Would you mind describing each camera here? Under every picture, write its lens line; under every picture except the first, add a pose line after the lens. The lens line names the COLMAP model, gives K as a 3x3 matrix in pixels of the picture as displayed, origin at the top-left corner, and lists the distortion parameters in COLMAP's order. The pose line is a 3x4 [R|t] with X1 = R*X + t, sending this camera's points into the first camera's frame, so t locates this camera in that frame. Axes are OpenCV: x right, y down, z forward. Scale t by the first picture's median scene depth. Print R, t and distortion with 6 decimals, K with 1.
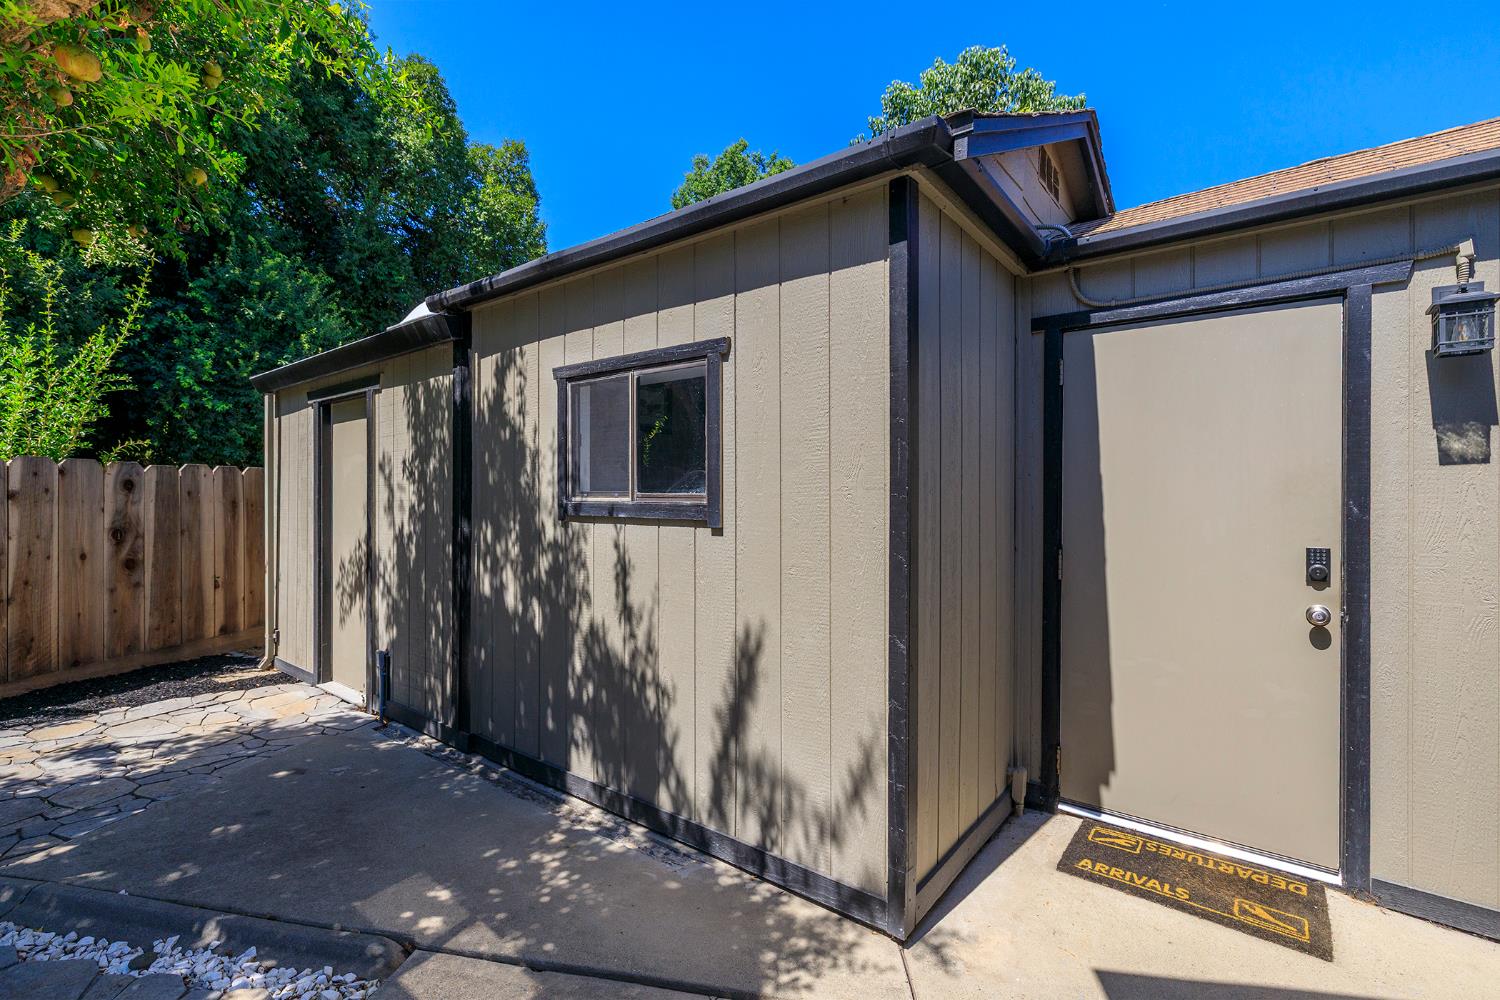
lens RADIAL K [[671.4, 0, 739.9], [0, 671.4, 489.8], [0, 0, 1]] dist [0.023348, -0.004424]
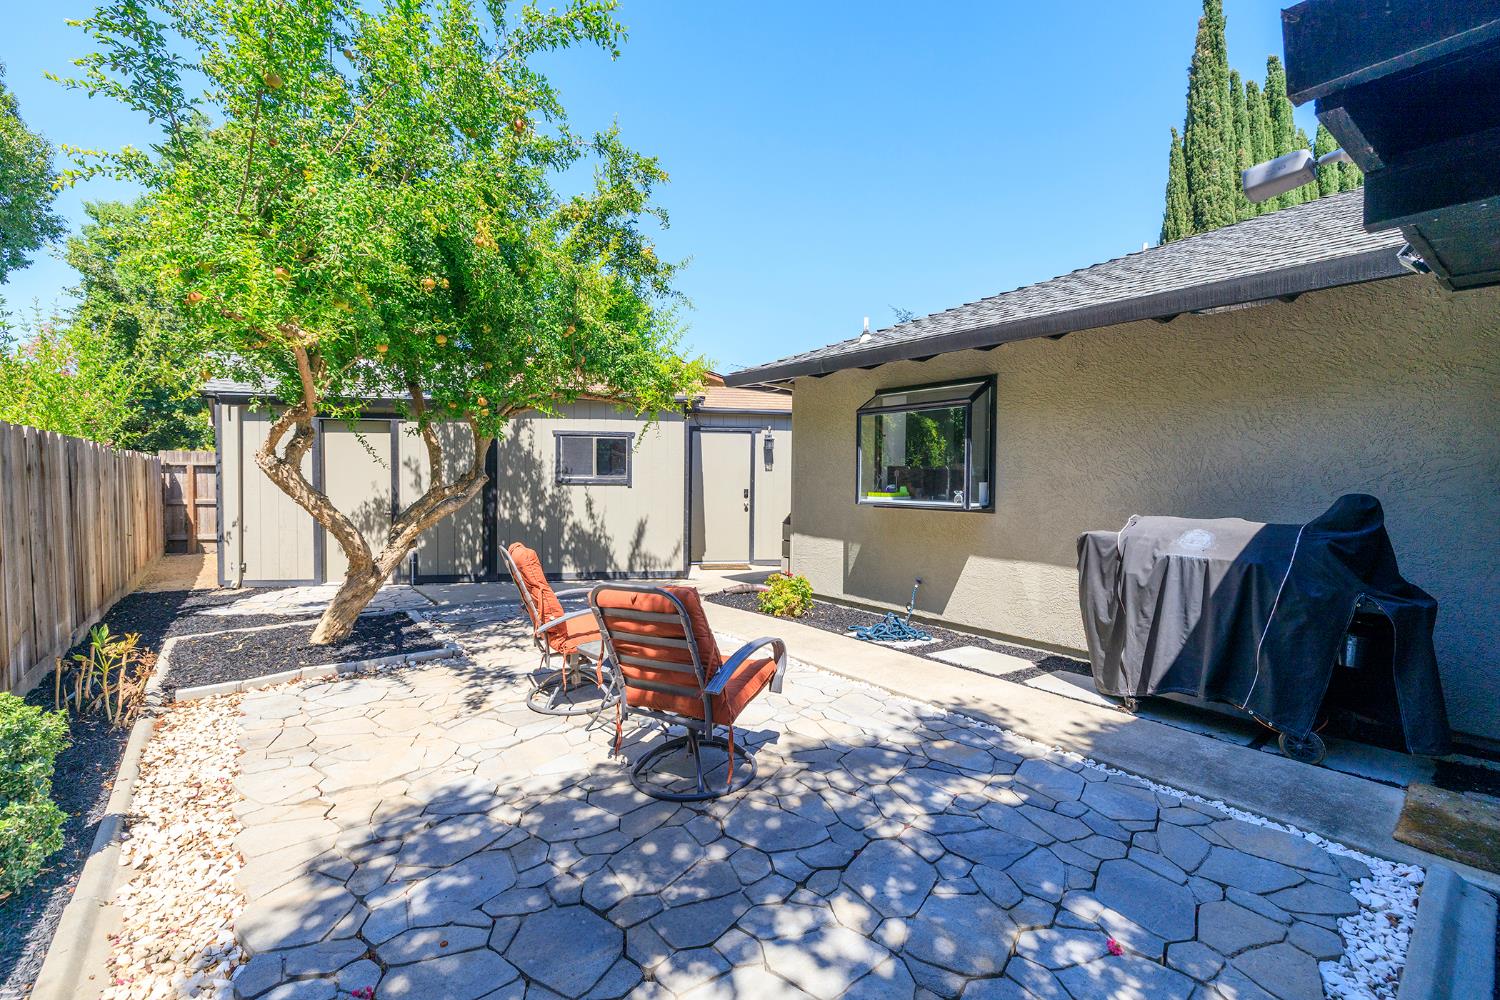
lens RADIAL K [[627.5, 0, 739.9], [0, 627.5, 497.1], [0, 0, 1]] dist [-0.000327, 0.000250]
pose [[0.669250, -0.022669, 0.742691, -1.765659], [-0.009571, 0.999189, 0.039122, -0.021332], [-0.742976, -0.033291, 0.668490, -1.355700]]
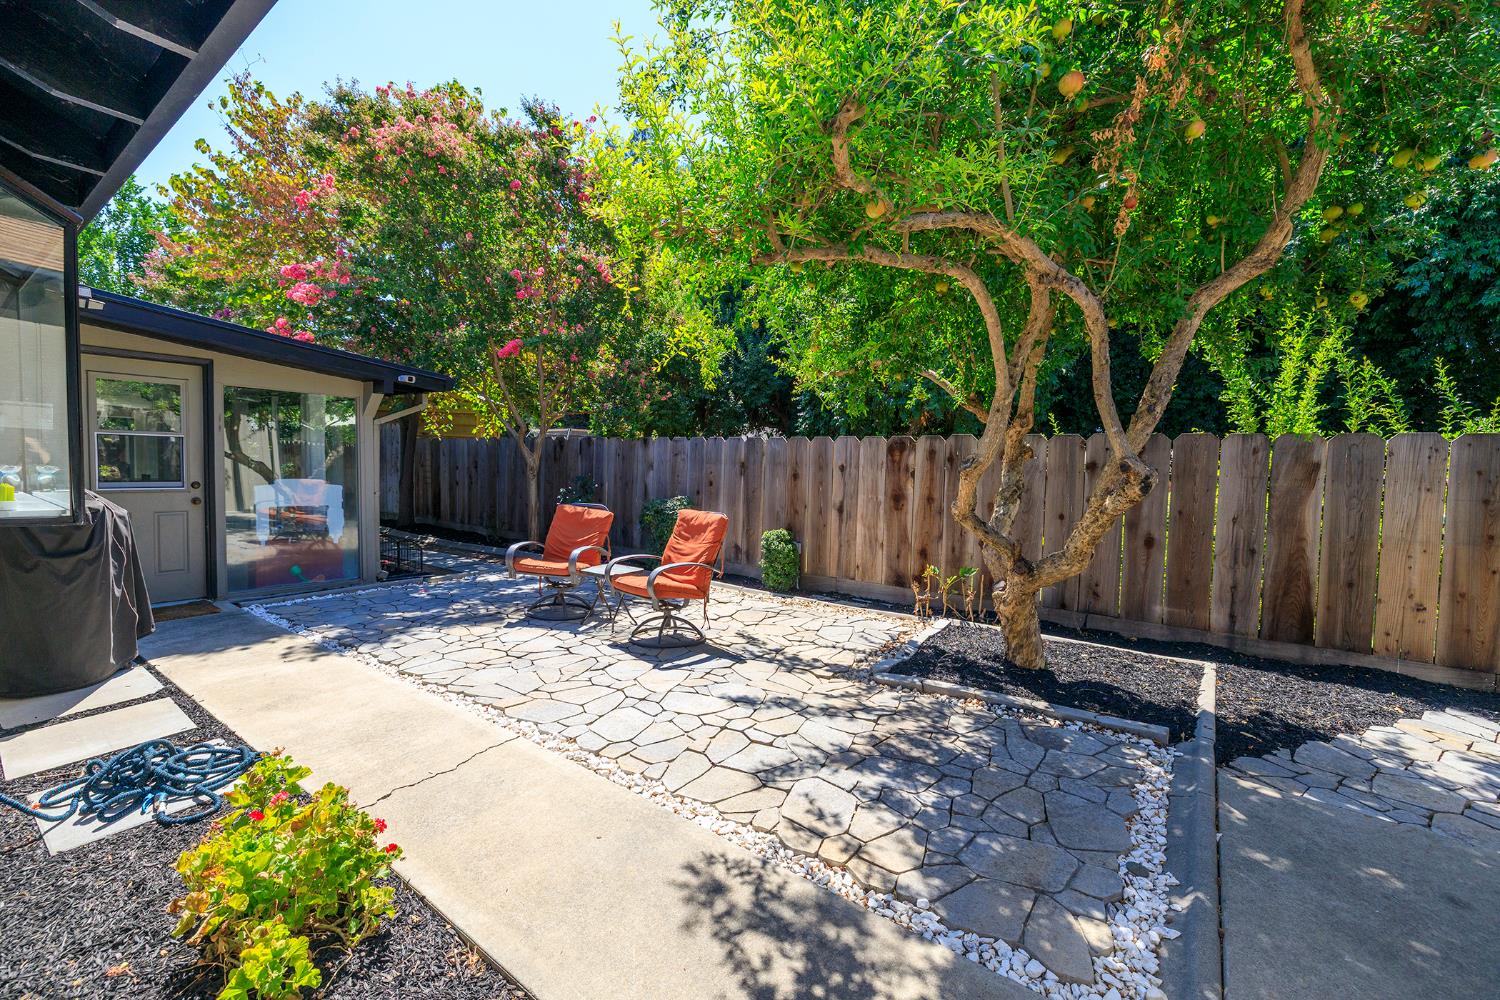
lens RADIAL K [[627.5, 0, 743.3], [0, 627.5, 495.8], [0, 0, 1]] dist [-0.000327, 0.000250]
pose [[-0.448917, 0.033725, -0.892937, 0.245905], [-0.014127, 0.998895, 0.044829, 0.007928], [0.893462, 0.032739, -0.447945, 0.576549]]
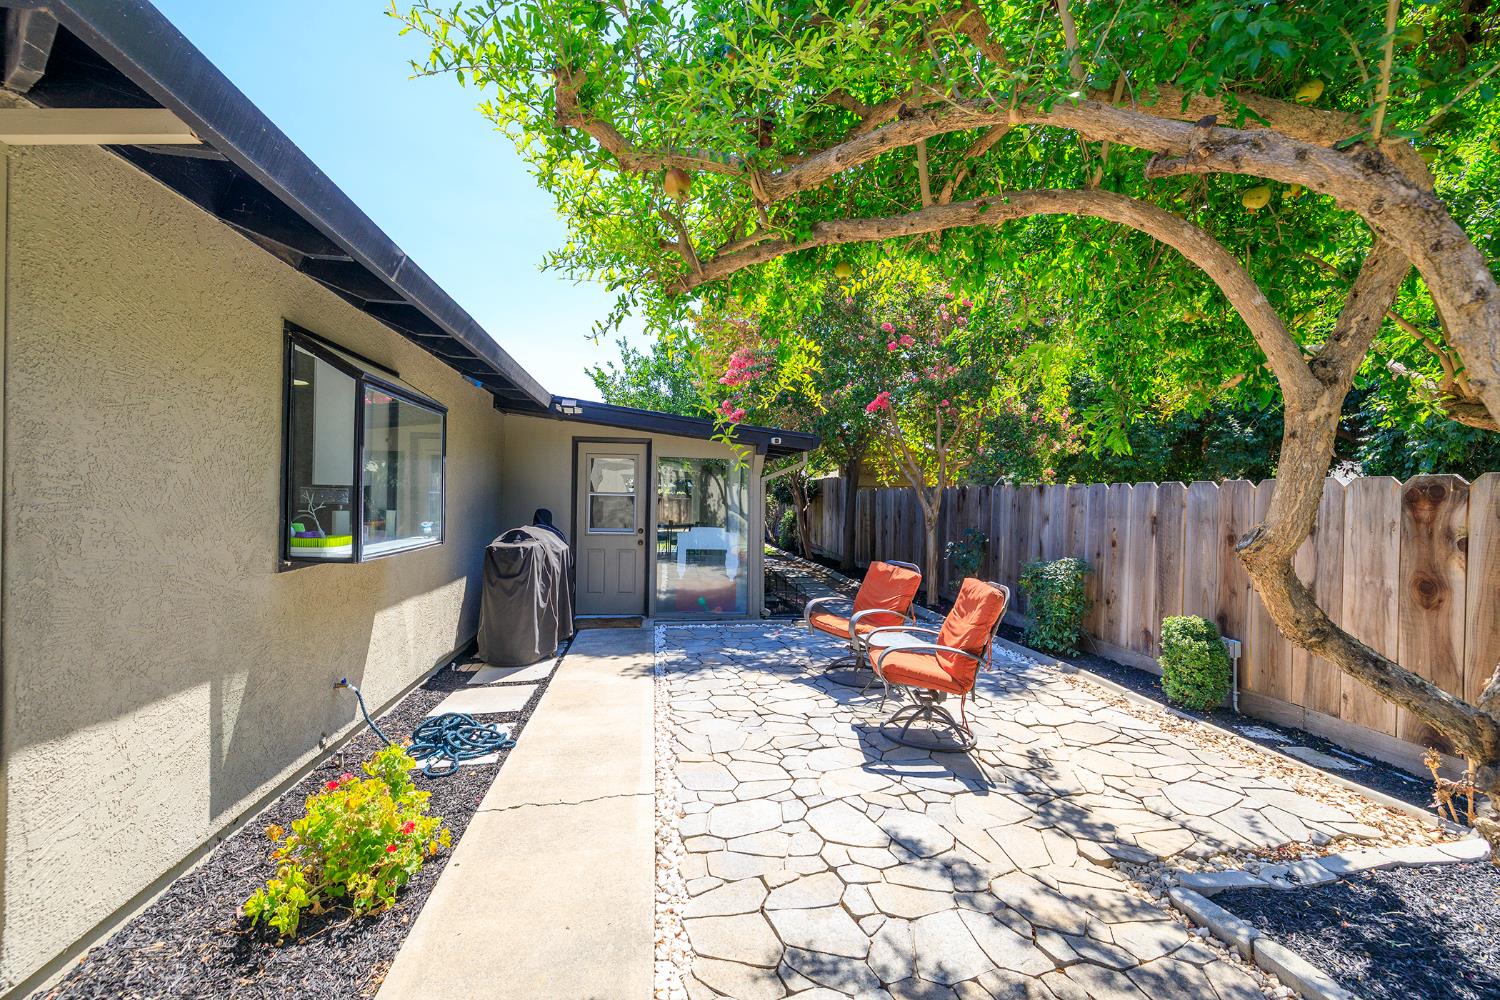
lens RADIAL K [[627.5, 0, 745.9], [0, 627.5, 505.8], [0, 0, 1]] dist [-0.000327, 0.000250]
pose [[-0.954816, -0.014936, -0.296822, -0.312727], [-0.016215, 0.999867, 0.001847, -0.028926], [0.296755, 0.006576, -0.954931, 0.832591]]
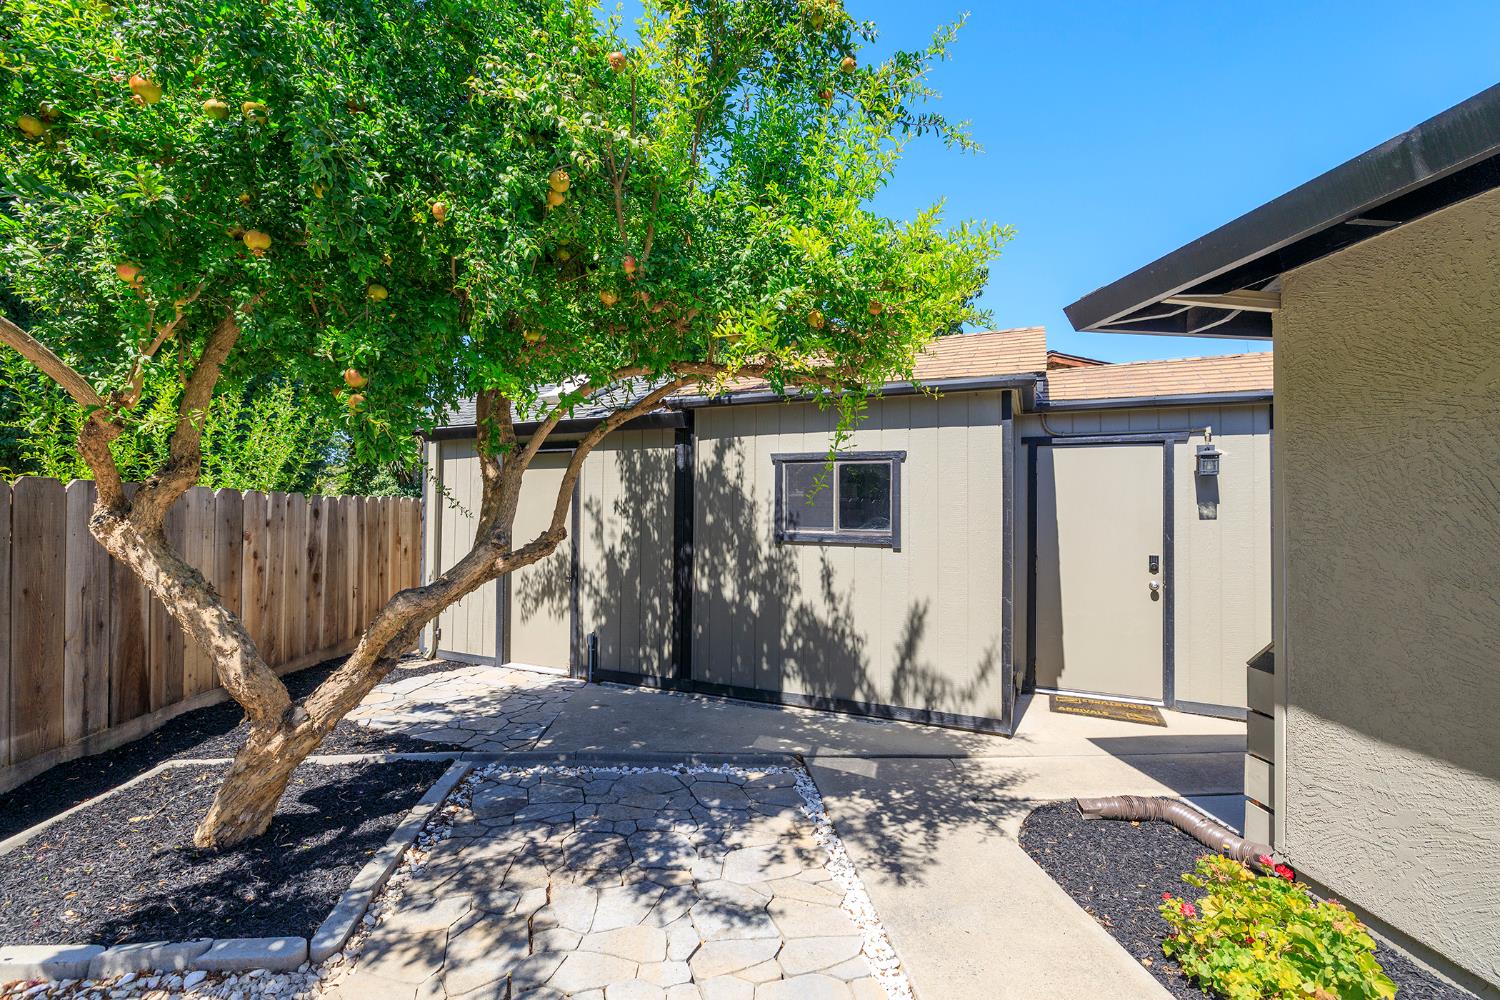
lens RADIAL K [[655.7, 0, 739.2], [0, 655.7, 495.4], [0, 0, 1]] dist [0.002726, 0.000700]
pose [[0.968967, 0.011694, 0.246913, -0.799035], [-0.009337, 0.999899, -0.010718, -0.061437], [-0.247013, 0.008080, 0.968978, -0.596866]]
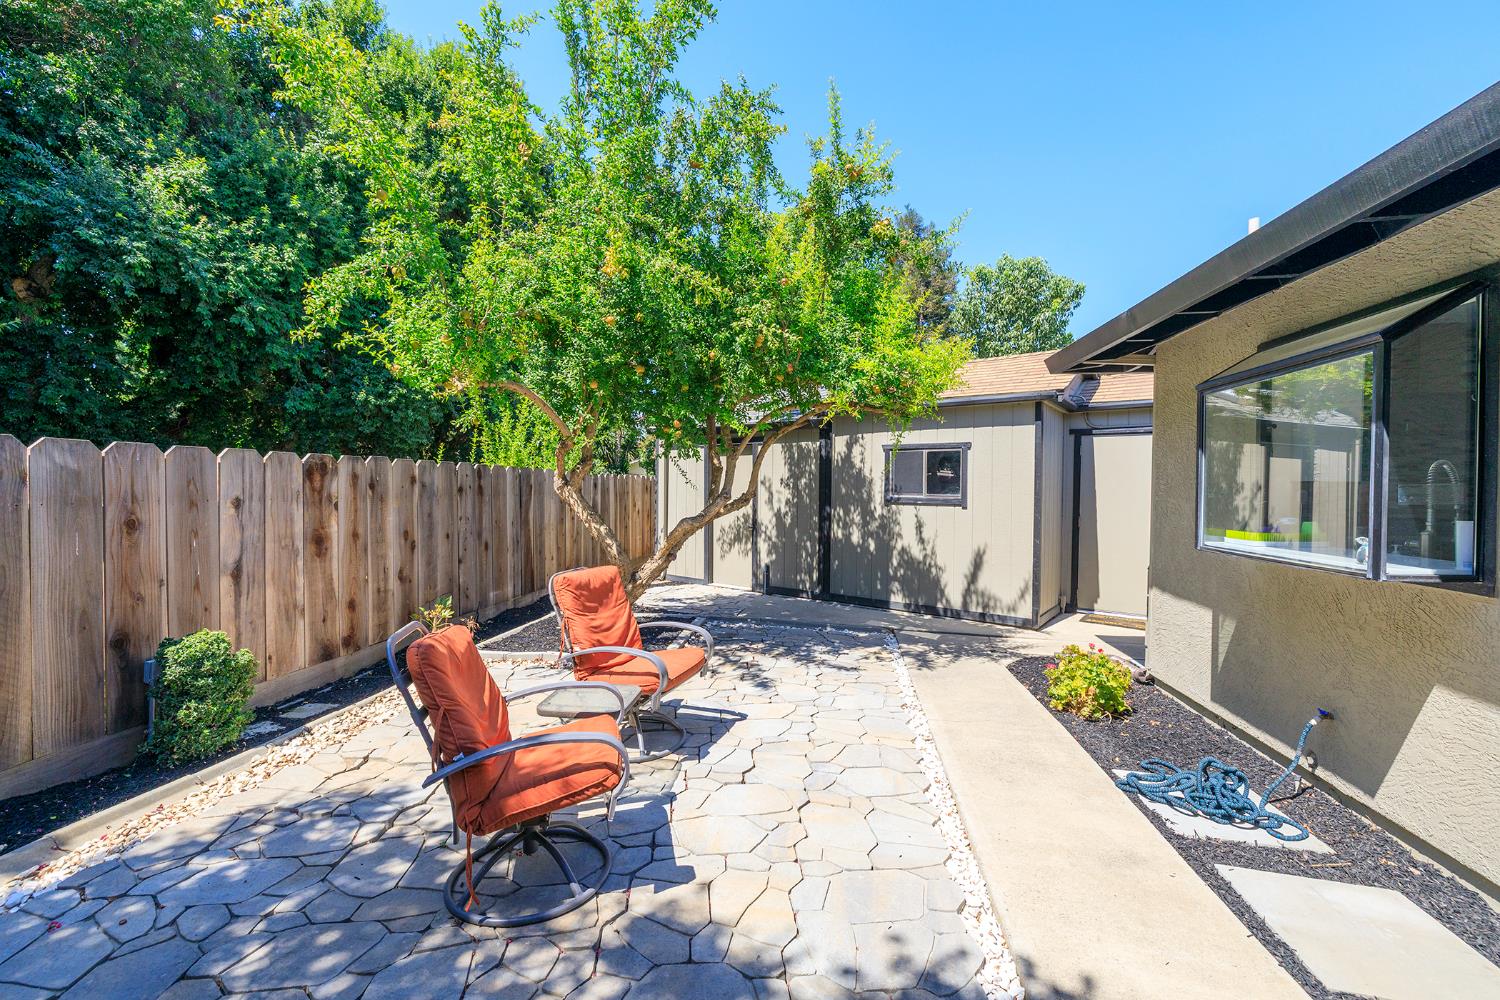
lens RADIAL K [[627.5, 0, 749.2], [0, 627.5, 493.1], [0, 0, 1]] dist [-0.000327, 0.000250]
pose [[0.999819, 0.006899, 0.017722, -0.867223], [-0.007199, 0.999831, 0.016905, -0.043265], [-0.017603, -0.017029, 0.999700, -1.433195]]
